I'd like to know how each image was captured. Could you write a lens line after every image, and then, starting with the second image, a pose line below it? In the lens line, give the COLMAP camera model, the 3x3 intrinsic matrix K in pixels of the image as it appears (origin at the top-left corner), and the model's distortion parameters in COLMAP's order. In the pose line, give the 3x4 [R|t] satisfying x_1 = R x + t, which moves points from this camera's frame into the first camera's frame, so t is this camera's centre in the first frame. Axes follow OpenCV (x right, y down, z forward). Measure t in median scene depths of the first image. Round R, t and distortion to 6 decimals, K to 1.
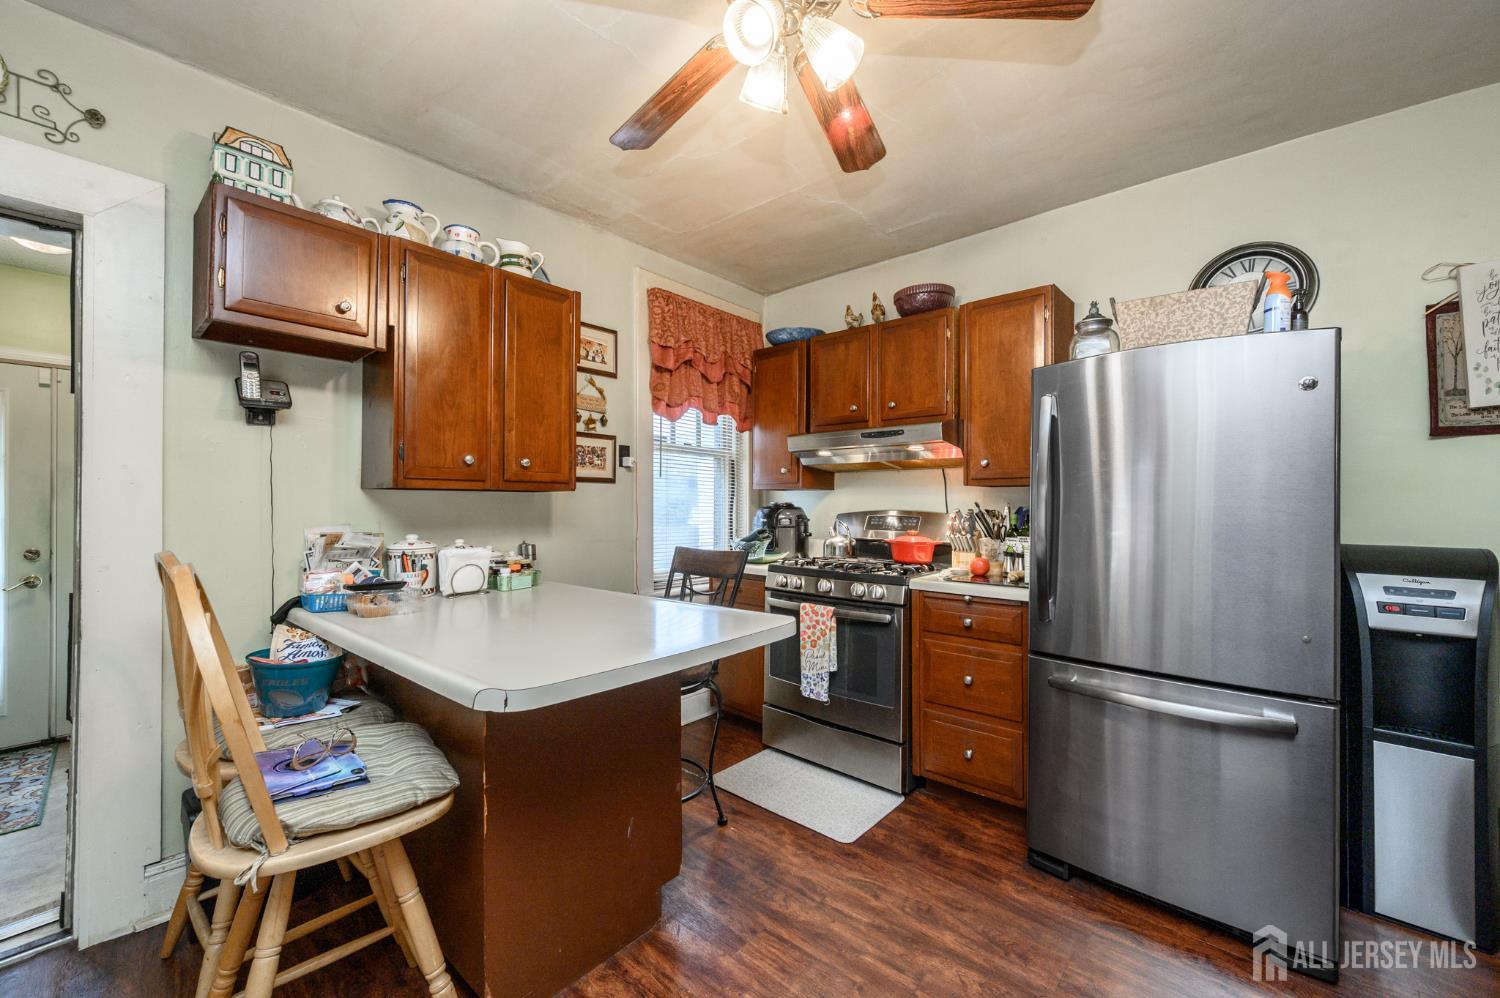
lens RADIAL K [[593.9, 0, 753.2], [0, 593.9, 501.3], [0, 0, 1]] dist [0.001519, 0.000153]
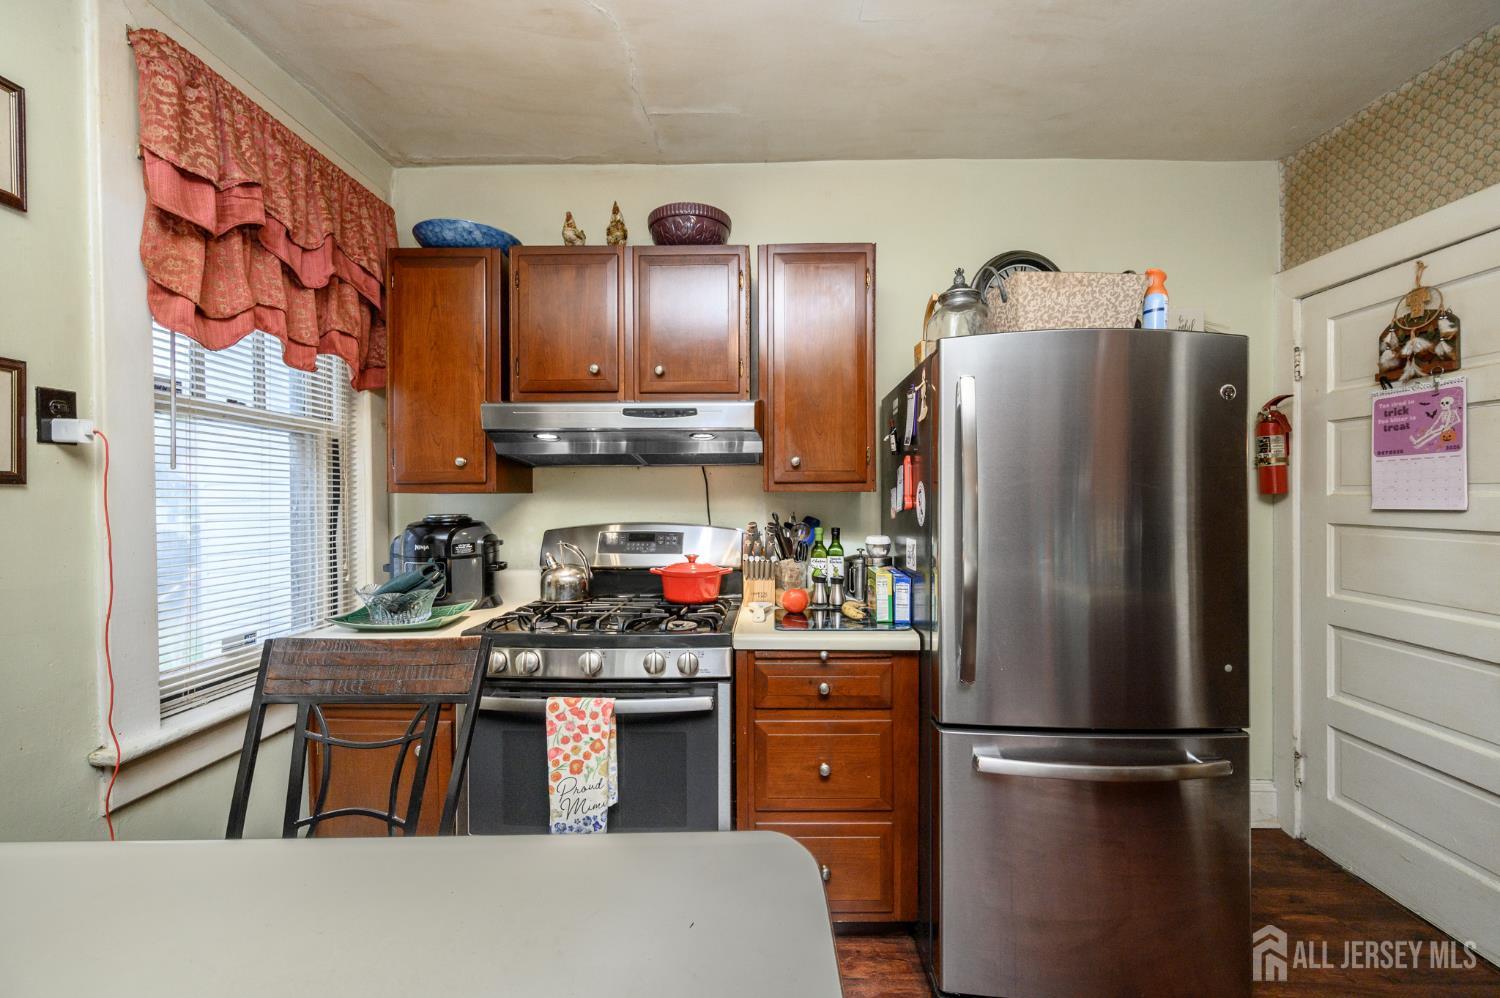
lens RADIAL K [[593.9, 0, 746.3], [0, 593.9, 497.0], [0, 0, 1]] dist [0.001519, 0.000153]
pose [[0.761620, -0.011742, 0.647917, -0.124105], [0.004161, 0.999904, 0.013229, -0.025372], [-0.648010, -0.007379, 0.761596, 0.396207]]
